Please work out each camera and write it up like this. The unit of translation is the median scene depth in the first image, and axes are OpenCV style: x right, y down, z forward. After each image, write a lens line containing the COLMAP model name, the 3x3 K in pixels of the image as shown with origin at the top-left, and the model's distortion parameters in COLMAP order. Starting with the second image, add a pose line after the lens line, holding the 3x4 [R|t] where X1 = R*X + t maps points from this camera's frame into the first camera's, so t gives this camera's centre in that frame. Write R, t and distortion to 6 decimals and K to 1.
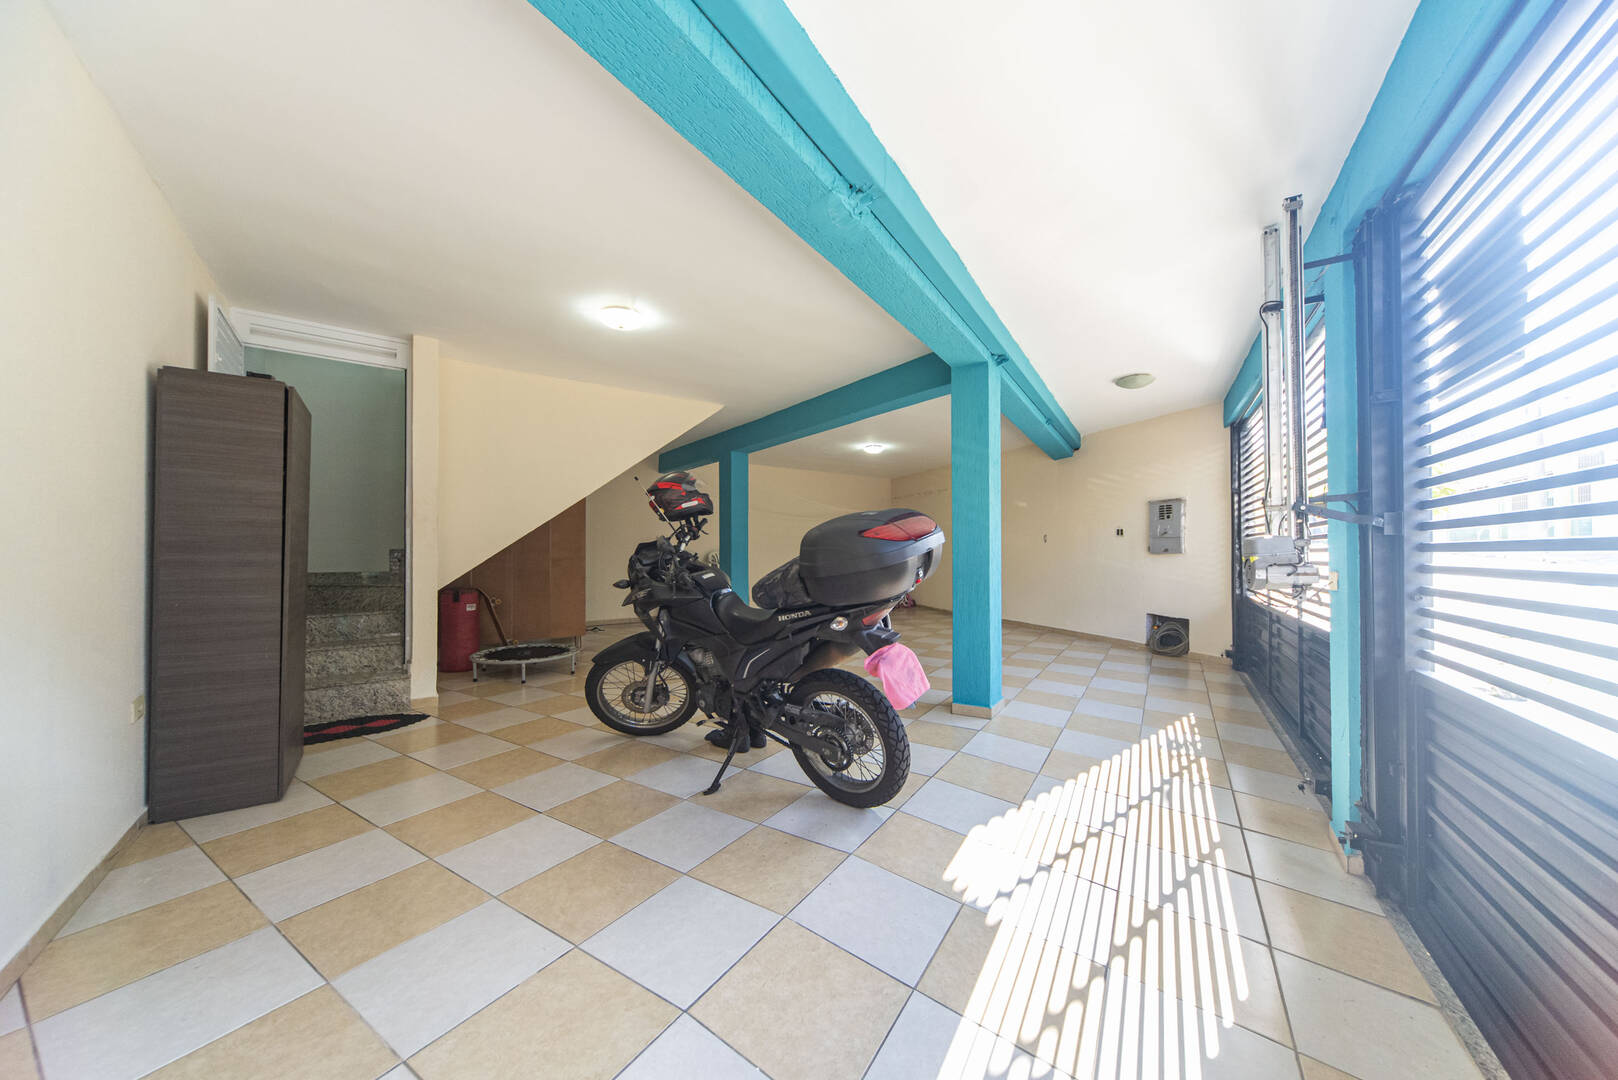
lens RADIAL K [[591.5, 0, 801.4], [0, 591.5, 538.7], [0, 0, 1]] dist [-0.000244, -0.000181]
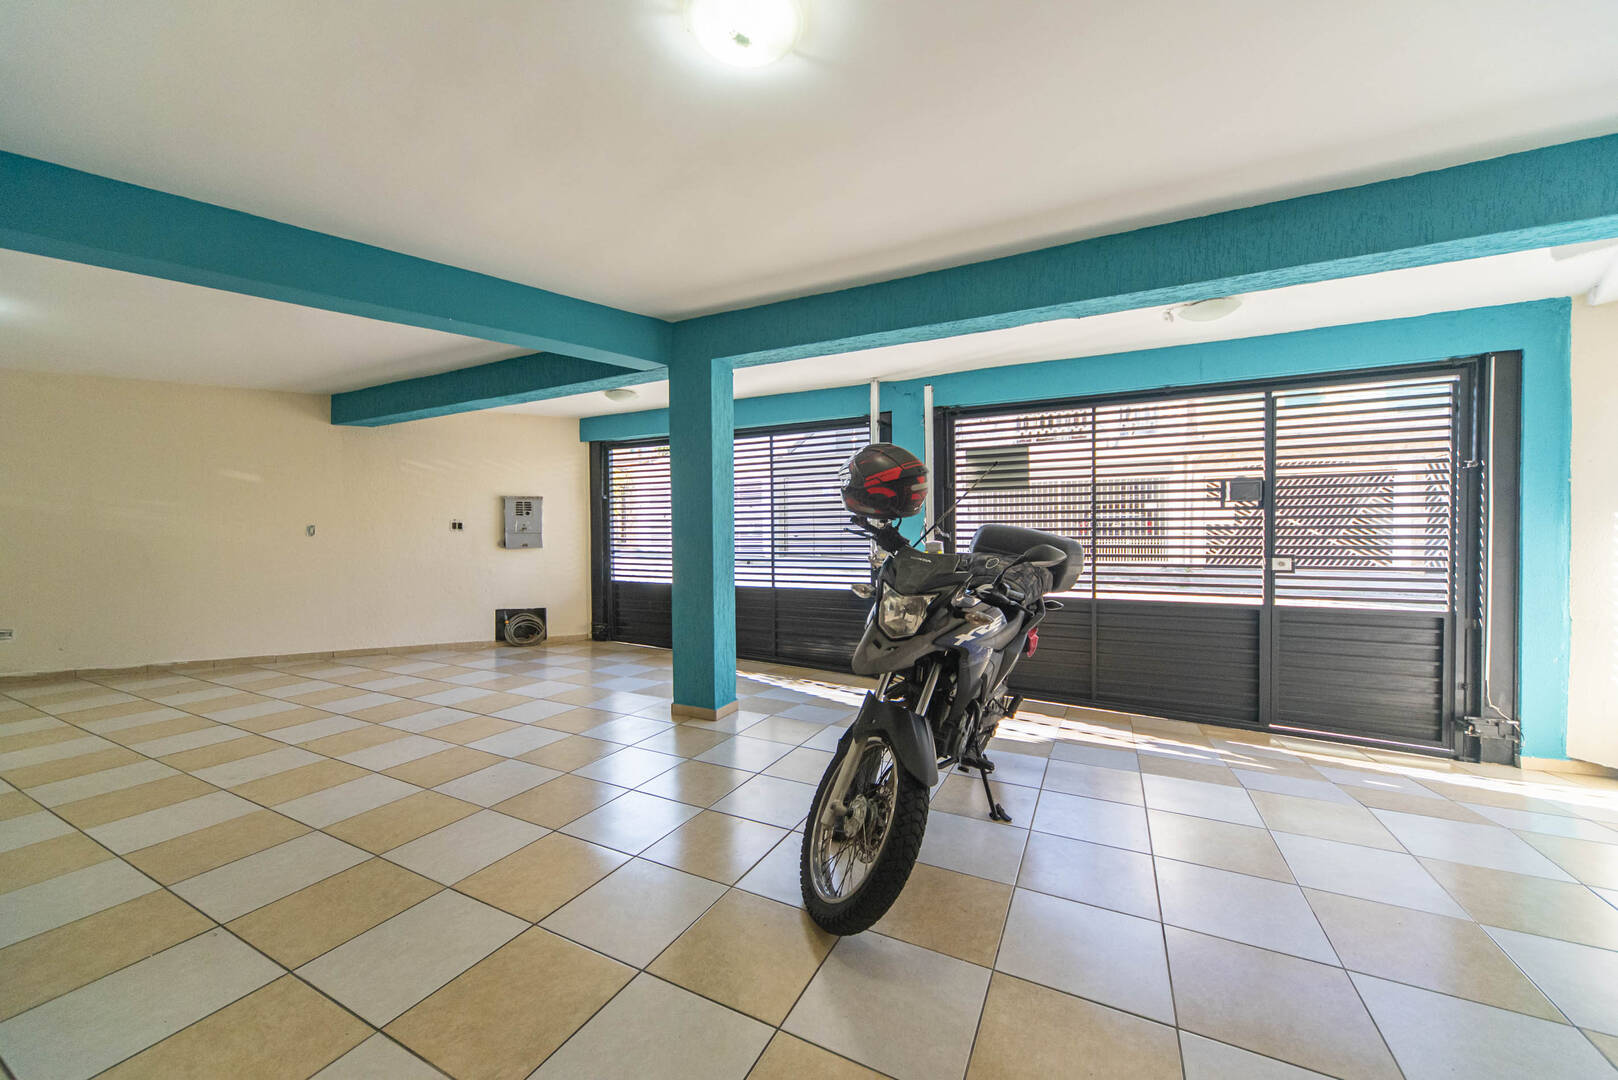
lens RADIAL K [[591.5, 0, 801.4], [0, 591.5, 538.7], [0, 0, 1]] dist [-0.000244, -0.000181]
pose [[-0.116583, 0.000665, 0.993181, -0.461994], [-0.017141, 0.999849, -0.002682, 0.002360], [-0.993033, -0.017337, -0.116554, 0.635342]]
